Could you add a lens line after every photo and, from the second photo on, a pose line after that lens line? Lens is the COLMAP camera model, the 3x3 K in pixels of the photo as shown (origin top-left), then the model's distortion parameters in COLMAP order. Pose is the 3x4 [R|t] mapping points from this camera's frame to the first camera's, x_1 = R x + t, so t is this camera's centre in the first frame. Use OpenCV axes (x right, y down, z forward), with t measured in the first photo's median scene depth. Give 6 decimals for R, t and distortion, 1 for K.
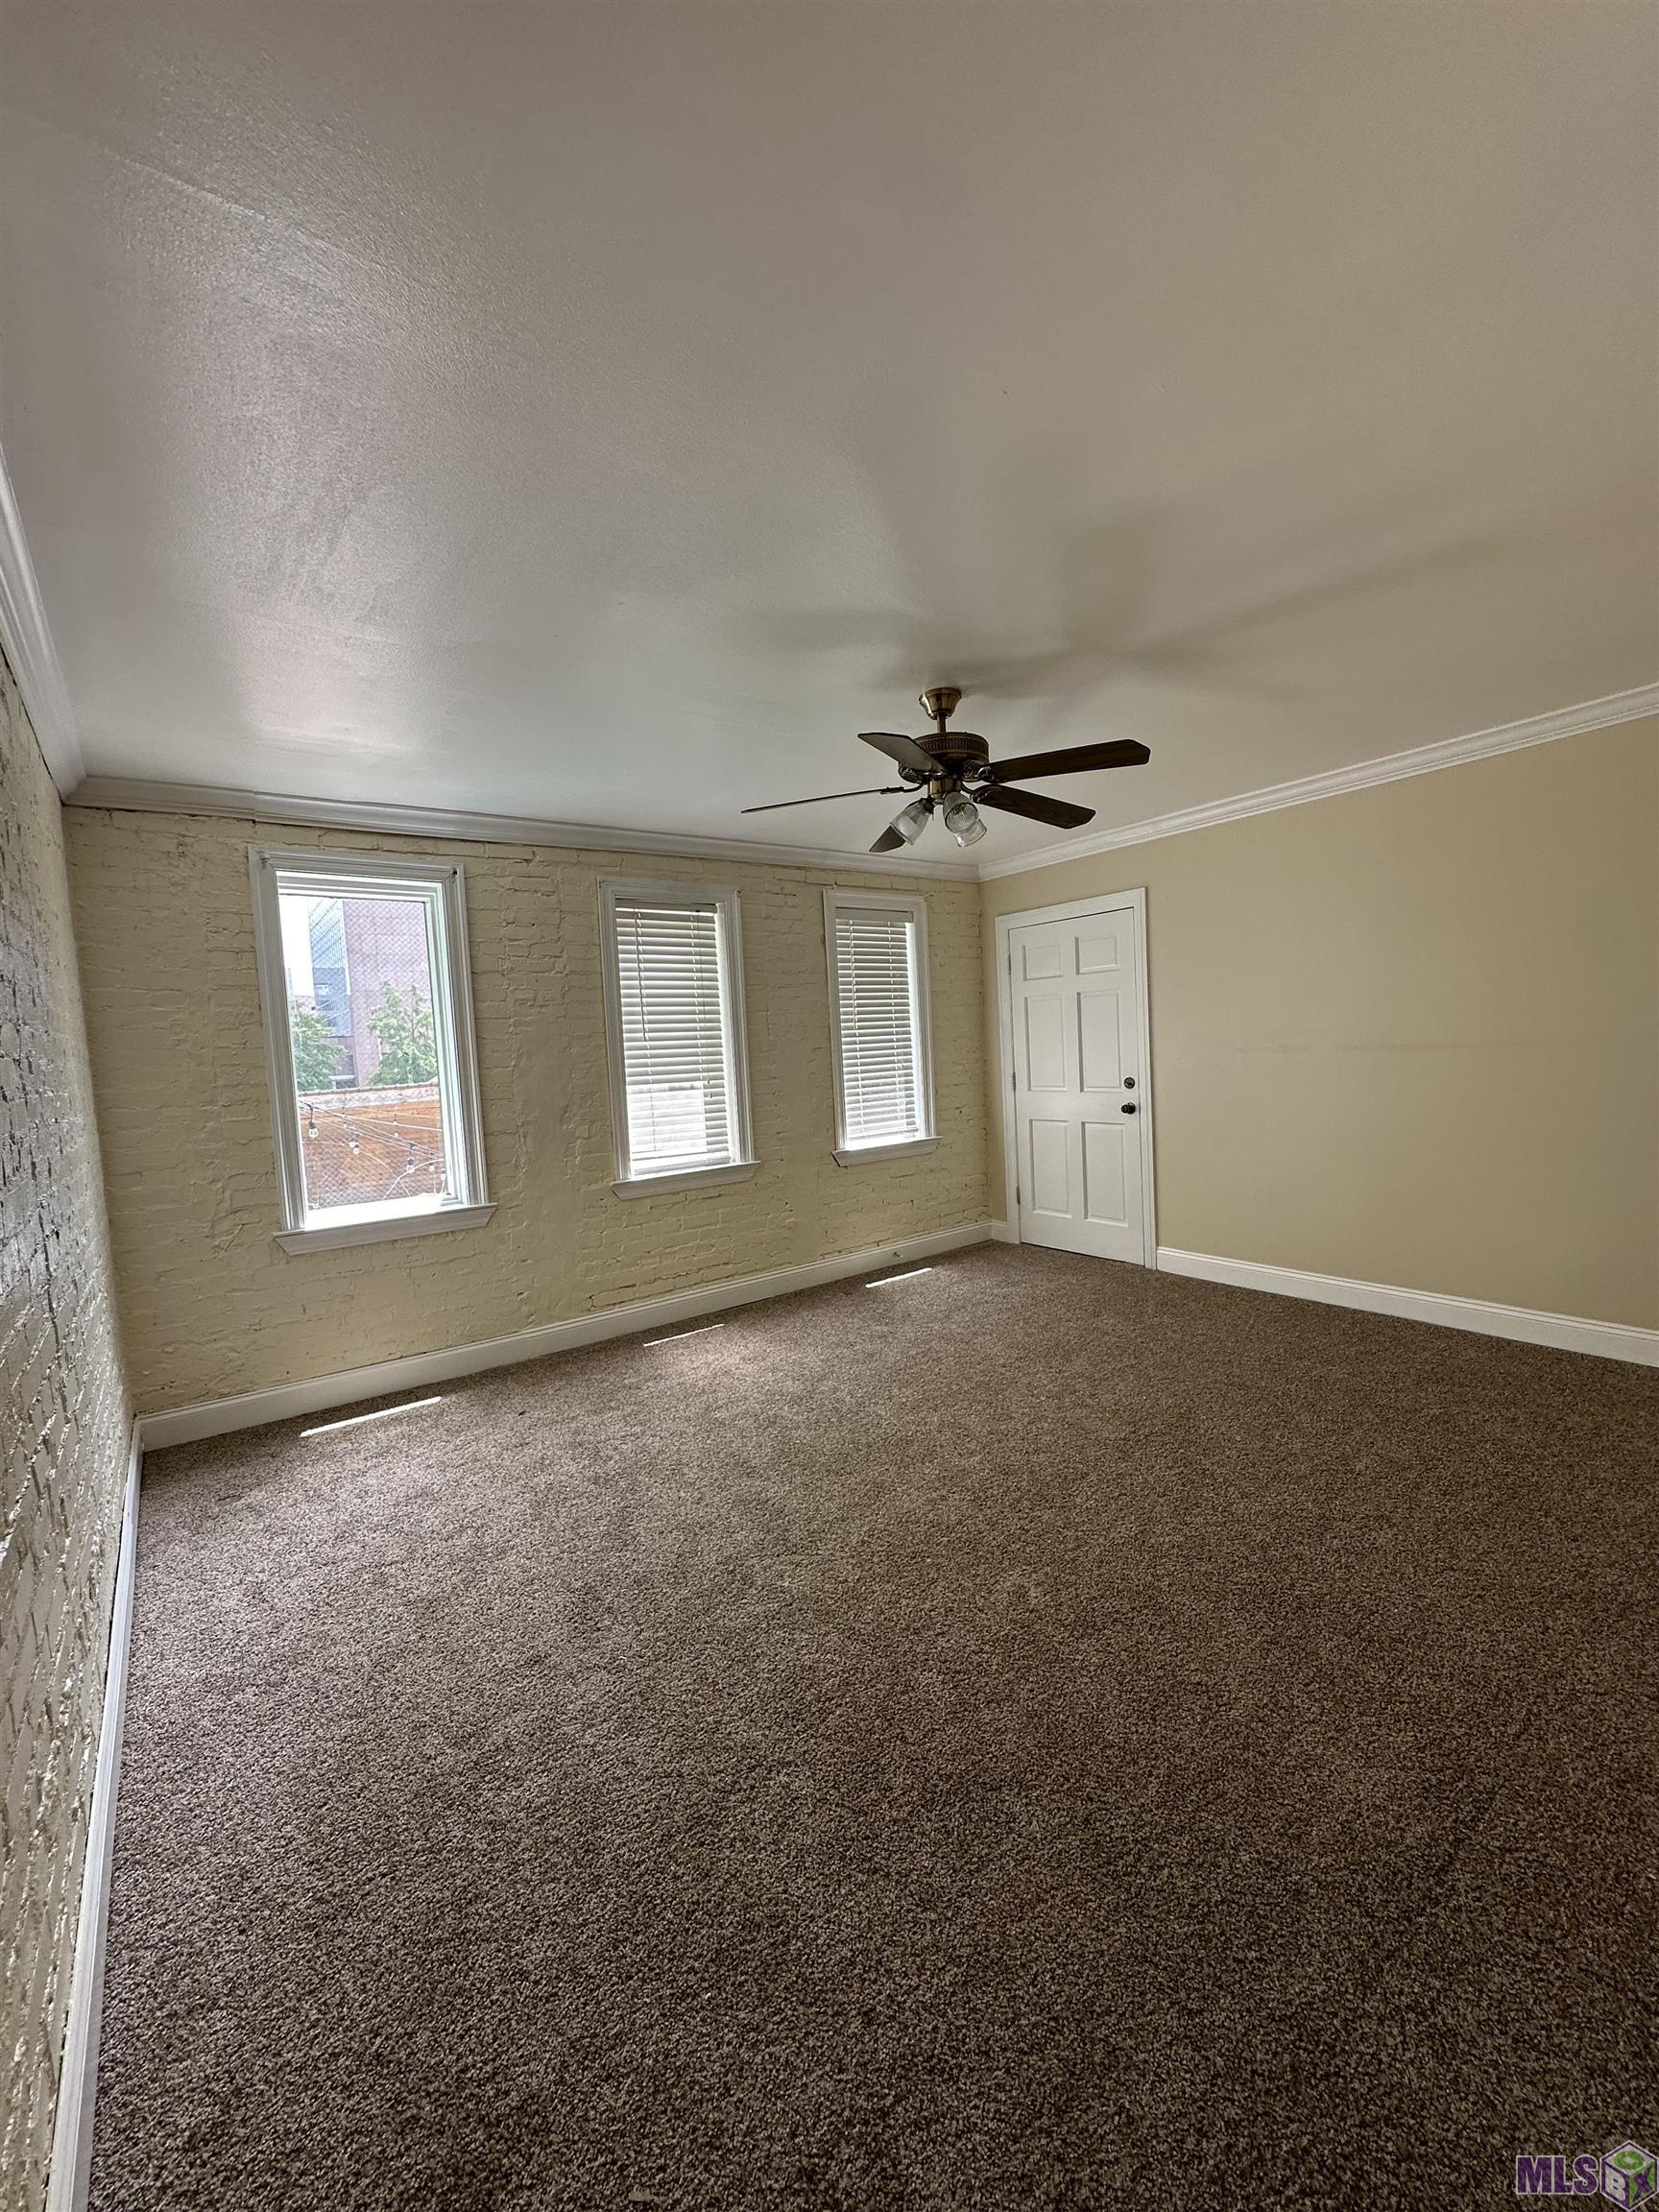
lens RADIAL K [[881.0, 0, 826.3], [0, 881.0, 1111.2], [0, 0, 1]] dist [-0.002707, 0.000456]
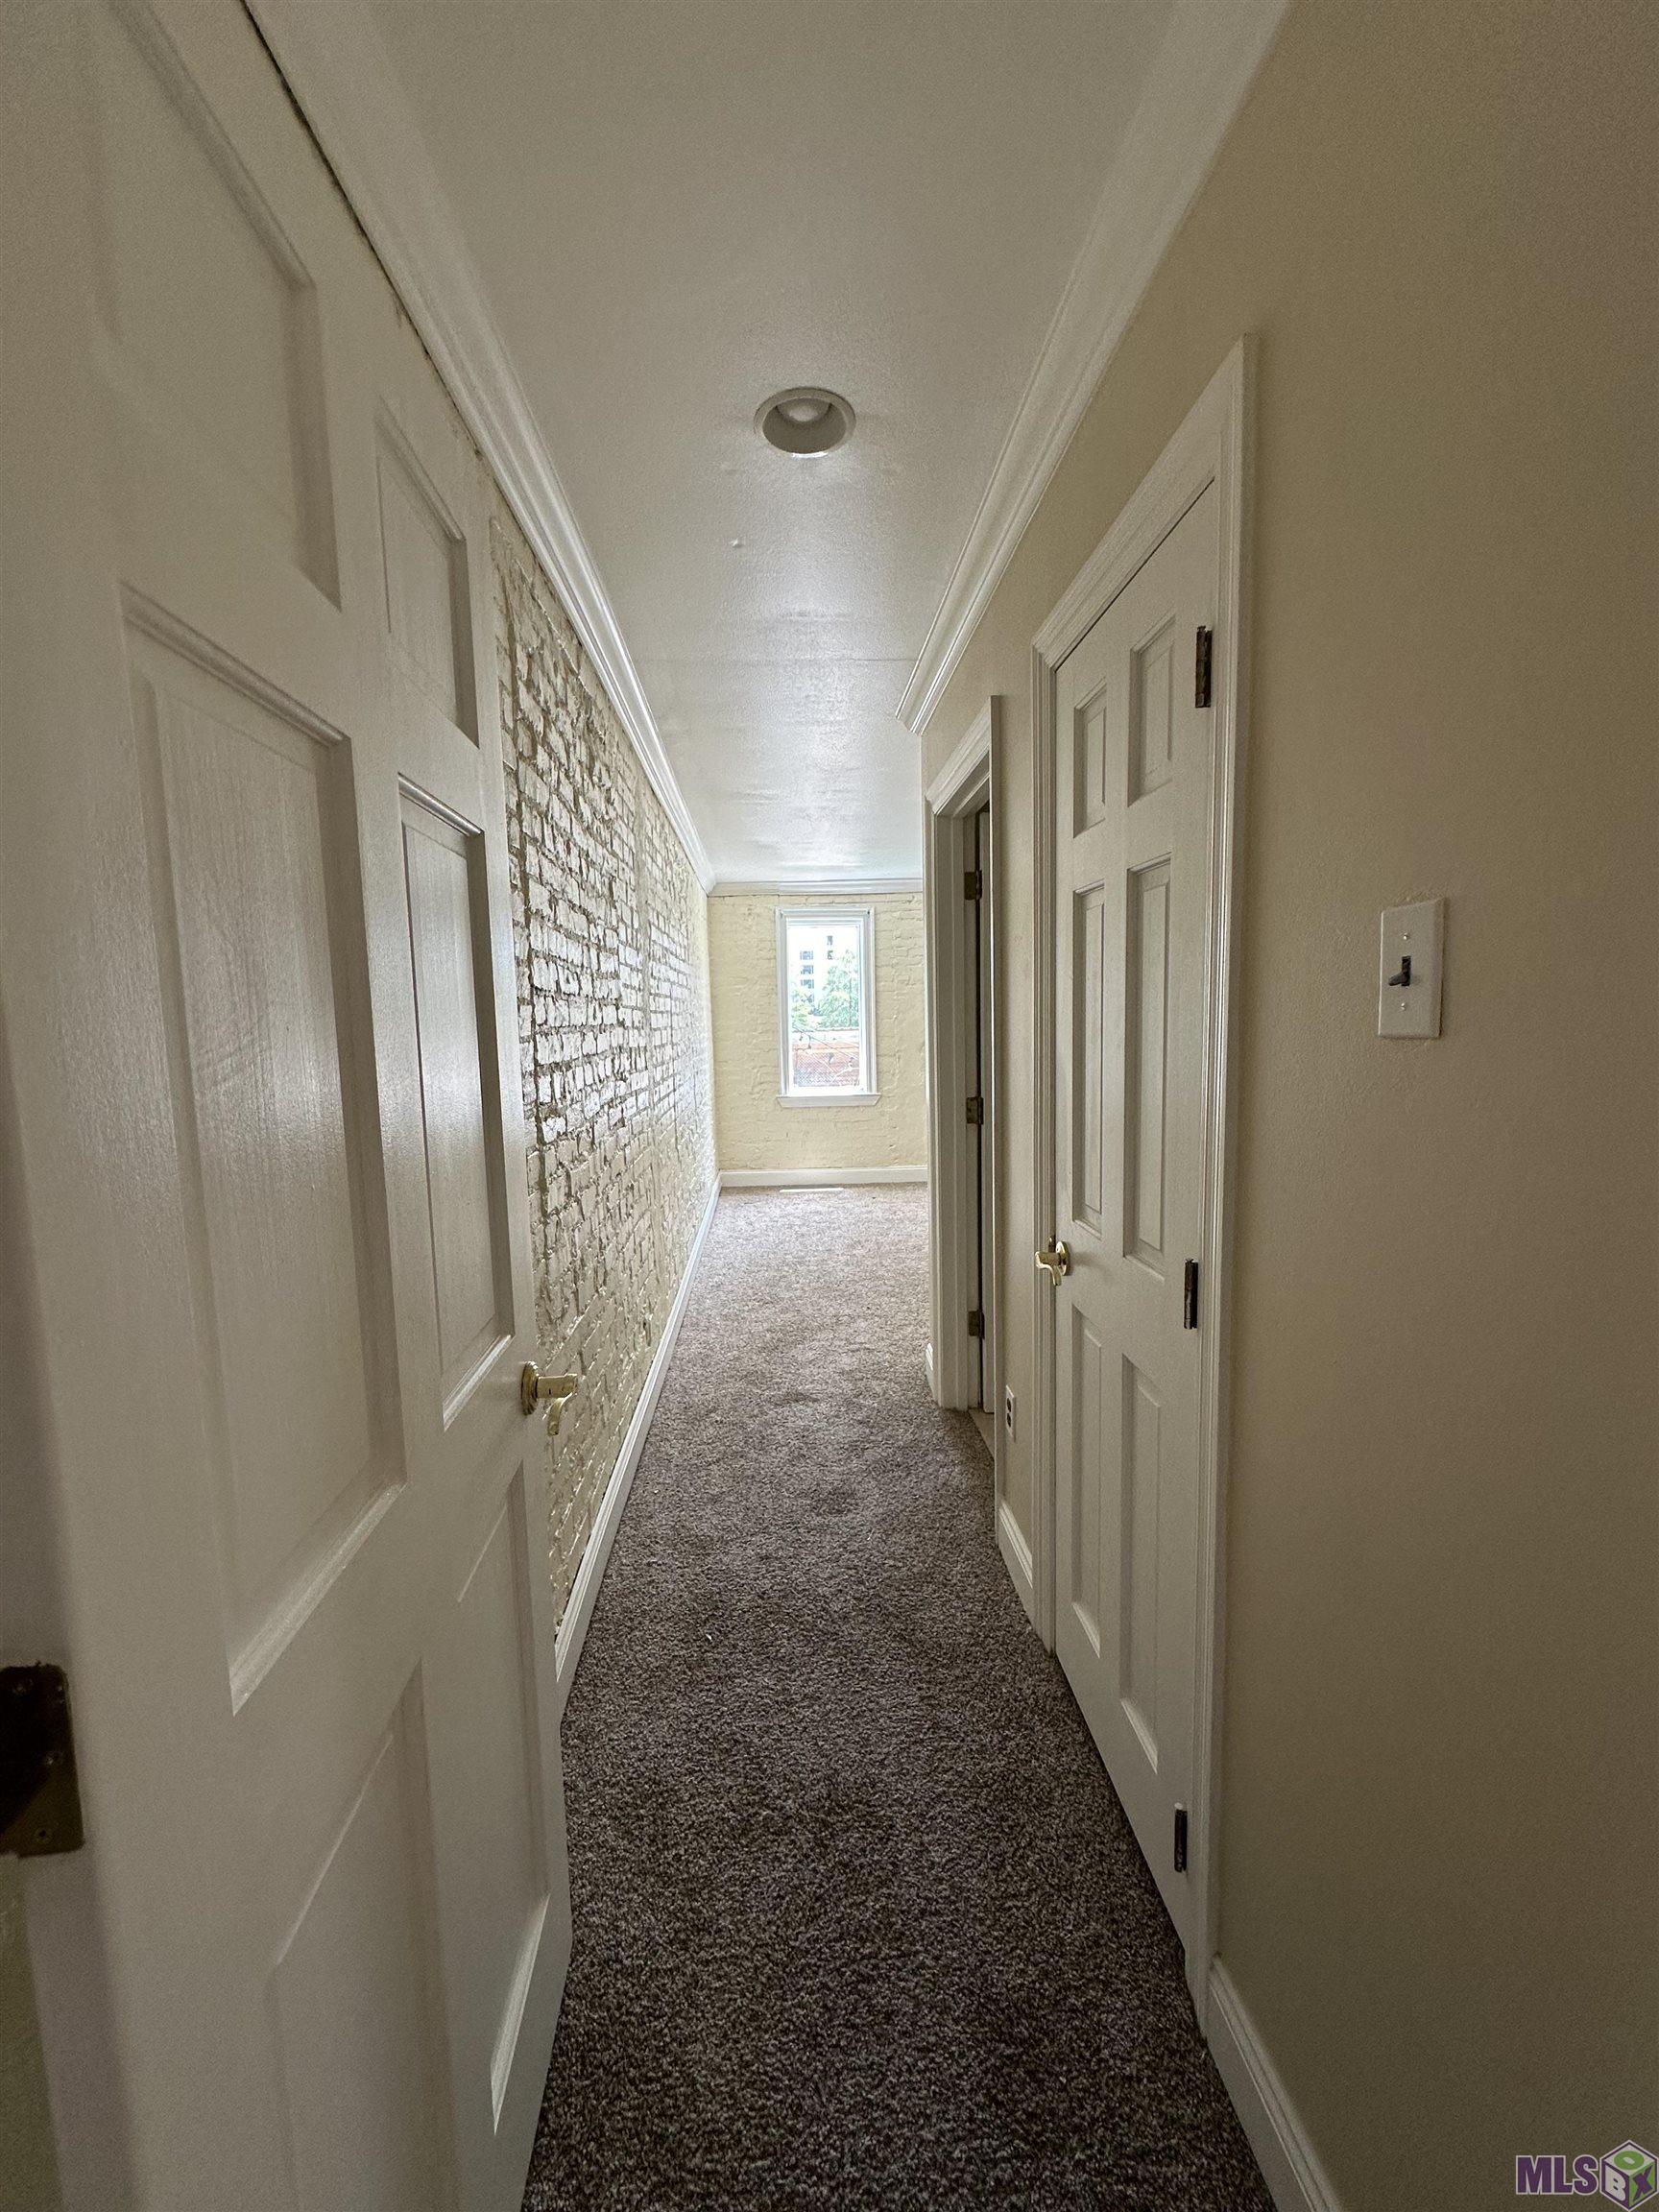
lens RADIAL K [[881.0, 0, 829.4], [0, 881.0, 1100.8], [0, 0, 1]] dist [-0.002707, 0.000456]
pose [[0.843793, 0.091504, -0.528810, 0.573548], [-0.055893, 0.994982, 0.082984, -0.029146], [0.533750, -0.040464, 0.844674, -0.682299]]
